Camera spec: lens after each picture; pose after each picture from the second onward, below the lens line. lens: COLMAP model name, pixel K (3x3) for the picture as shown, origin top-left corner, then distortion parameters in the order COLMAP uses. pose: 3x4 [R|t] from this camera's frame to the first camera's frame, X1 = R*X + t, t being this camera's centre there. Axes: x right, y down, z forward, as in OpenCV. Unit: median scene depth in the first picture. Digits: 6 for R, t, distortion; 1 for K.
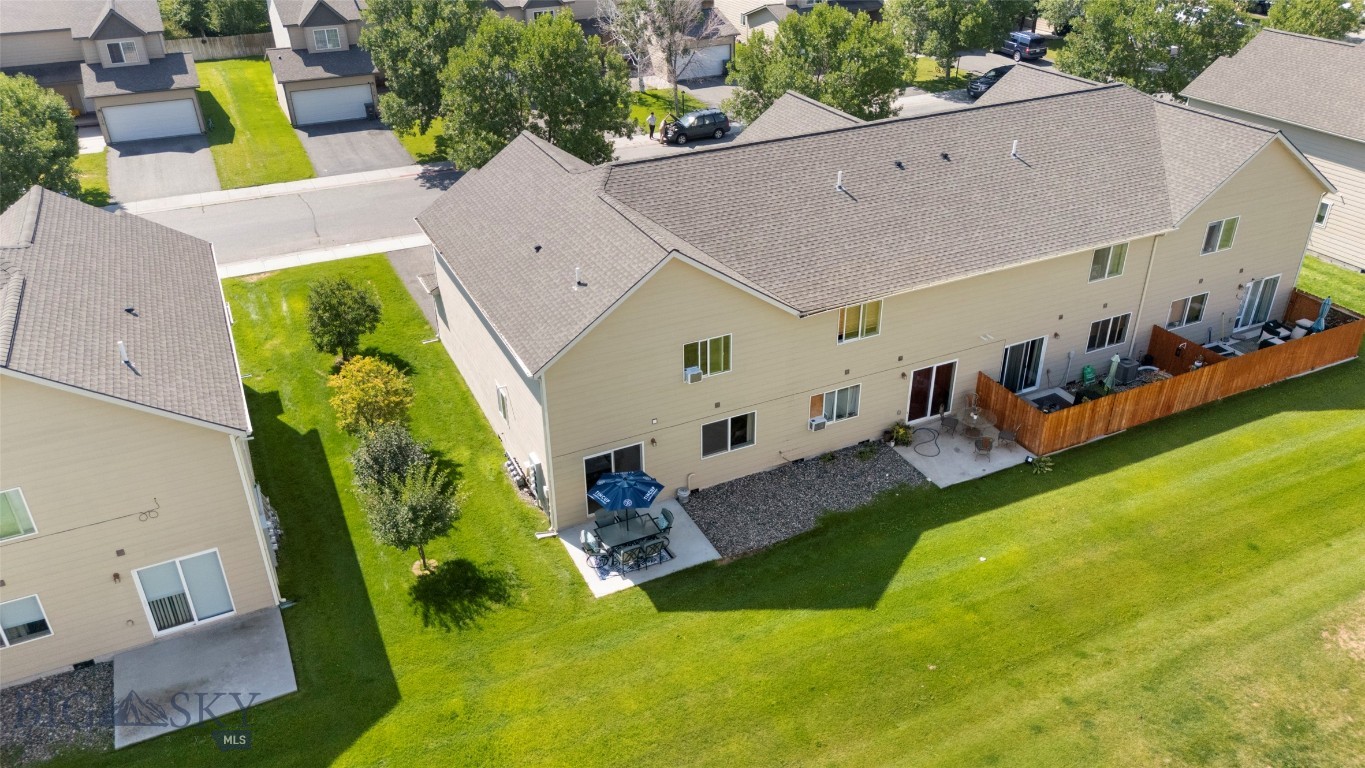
lens RADIAL K [[1016.9, 0, 682.5], [0, 1016.9, 384.0], [0, 0, 1]] dist [0.058824, -0.046702]
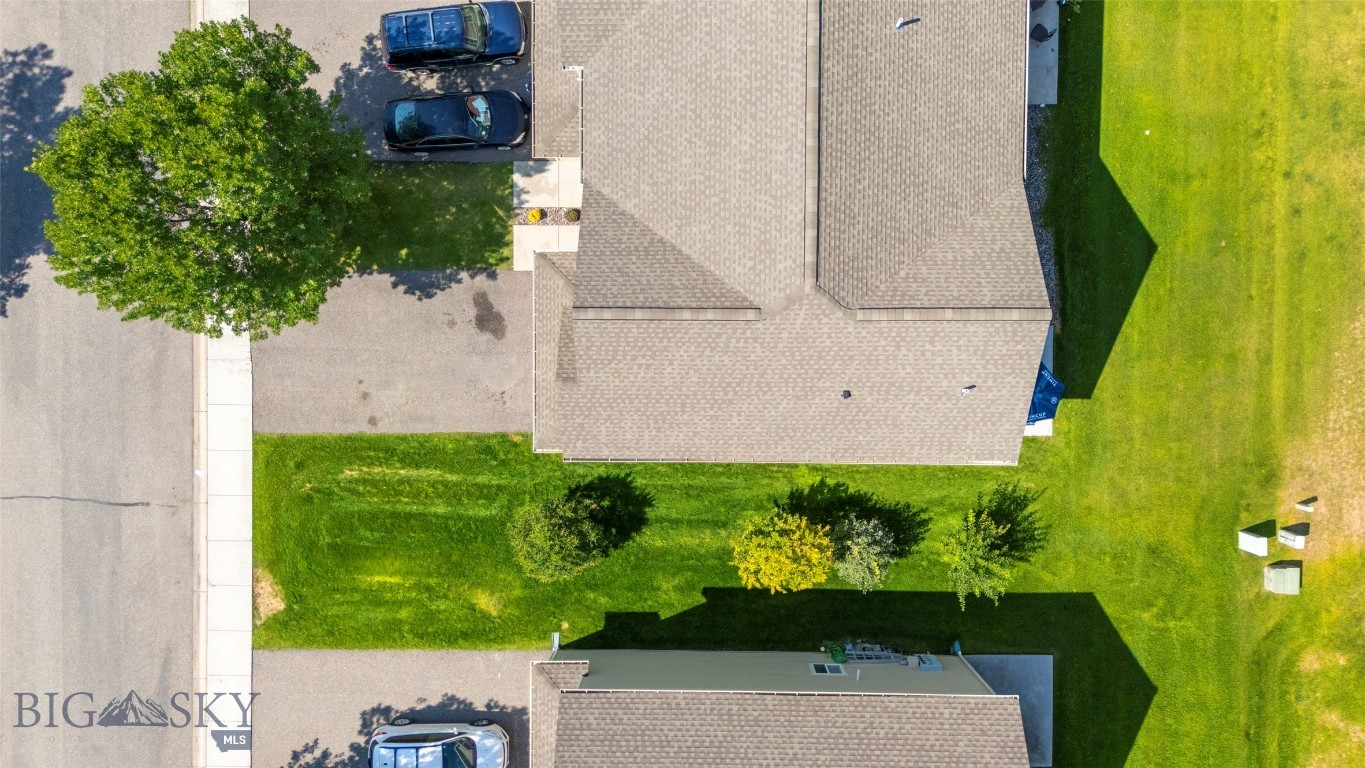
lens RADIAL K [[1016.9, 0, 682.5], [0, 1016.9, 384.0], [0, 0, 1]] dist [0.058824, -0.046702]
pose [[0.434794, -0.900401, -0.015265, -0.178984], [0.450901, 0.202999, 0.869183, -0.973350], [-0.779515, -0.384799, 0.494254, 0.638892]]
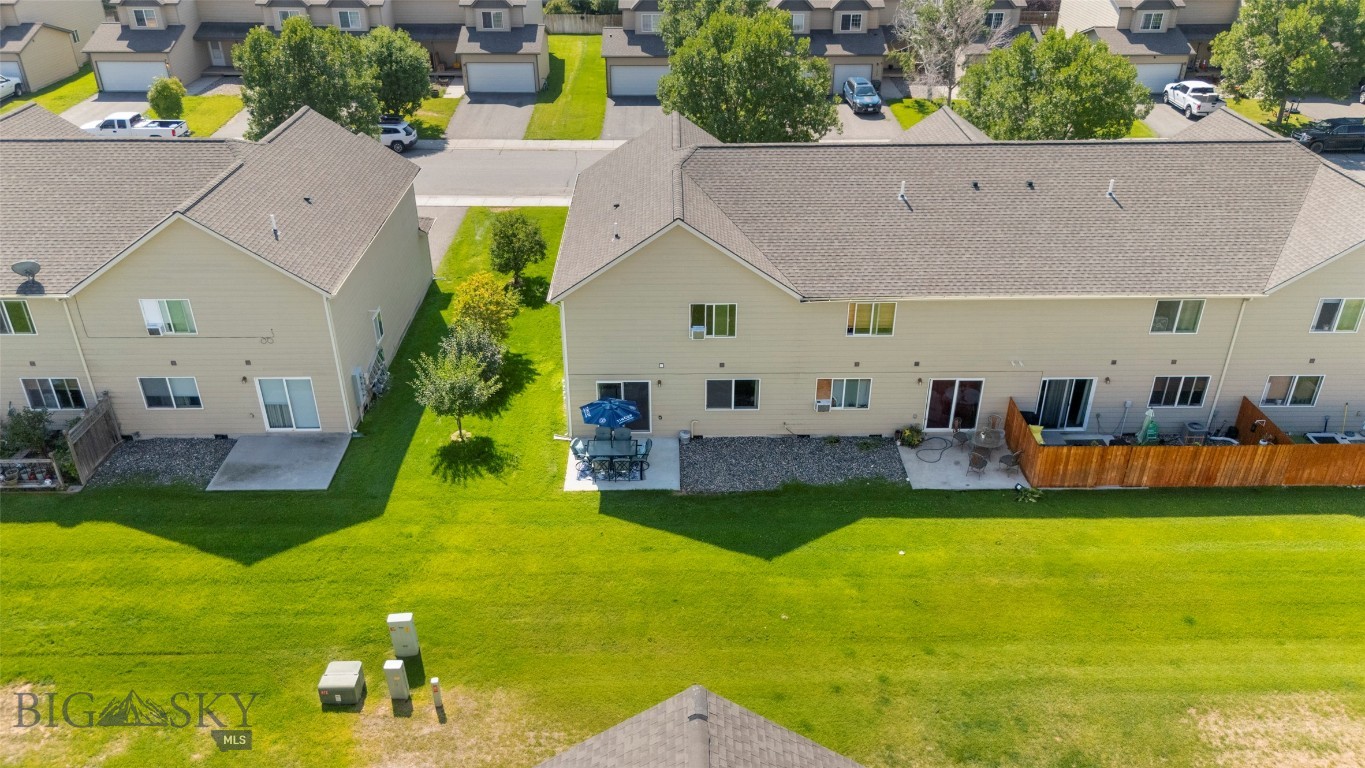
lens RADIAL K [[1021.3, 0, 680.5], [0, 1021.3, 388.3], [0, 0, 1]] dist [0.057299, -0.049624]
pose [[0.907091, 0.217012, -0.360682, 0.388879], [-0.215885, 0.975429, 0.043951, 0.005700], [0.361358, 0.037999, 0.931653, -0.077051]]
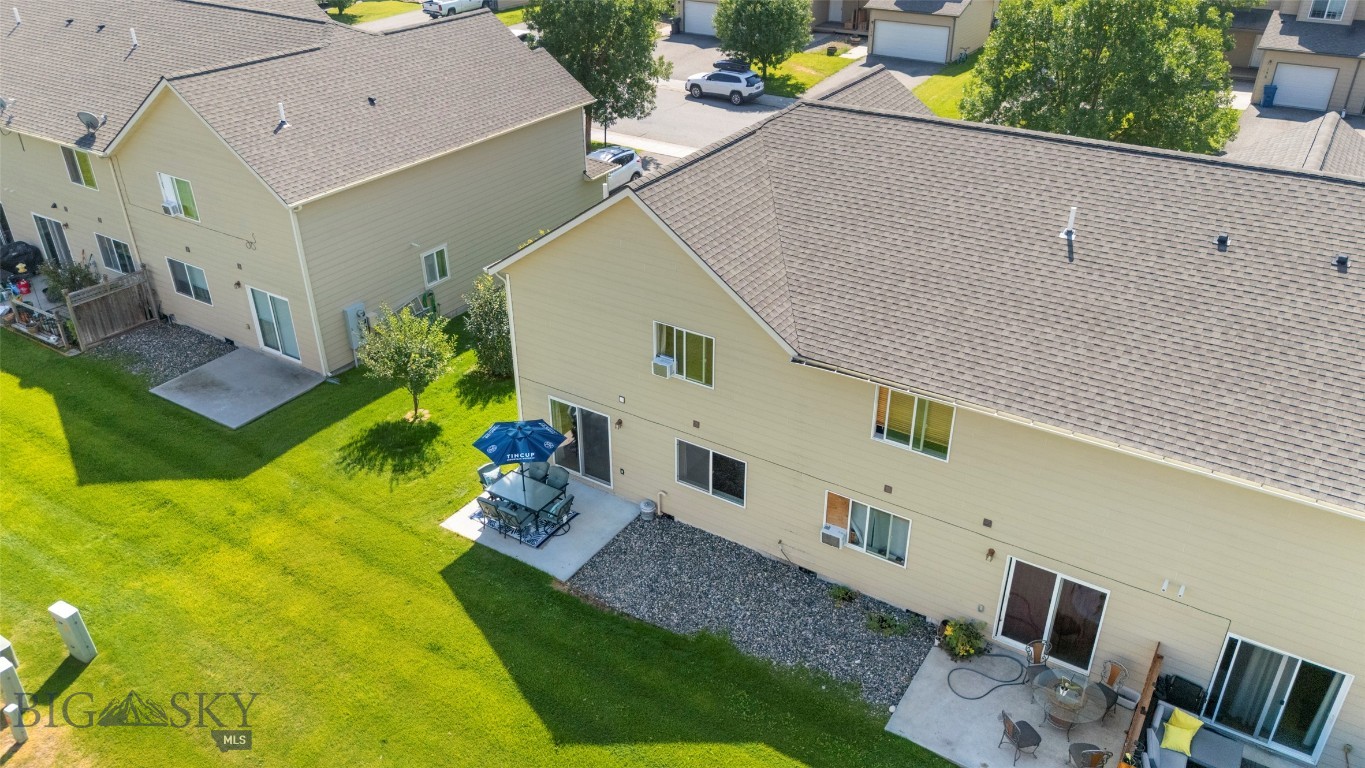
lens RADIAL K [[1016.9, 0, 682.5], [0, 1016.9, 384.0], [0, 0, 1]] dist [0.058824, -0.046702]
pose [[0.524501, 0.429090, -0.735377, 0.539042], [-0.420945, 0.881459, 0.214092, -0.153628], [0.740070, 0.197262, 0.642950, 0.476968]]
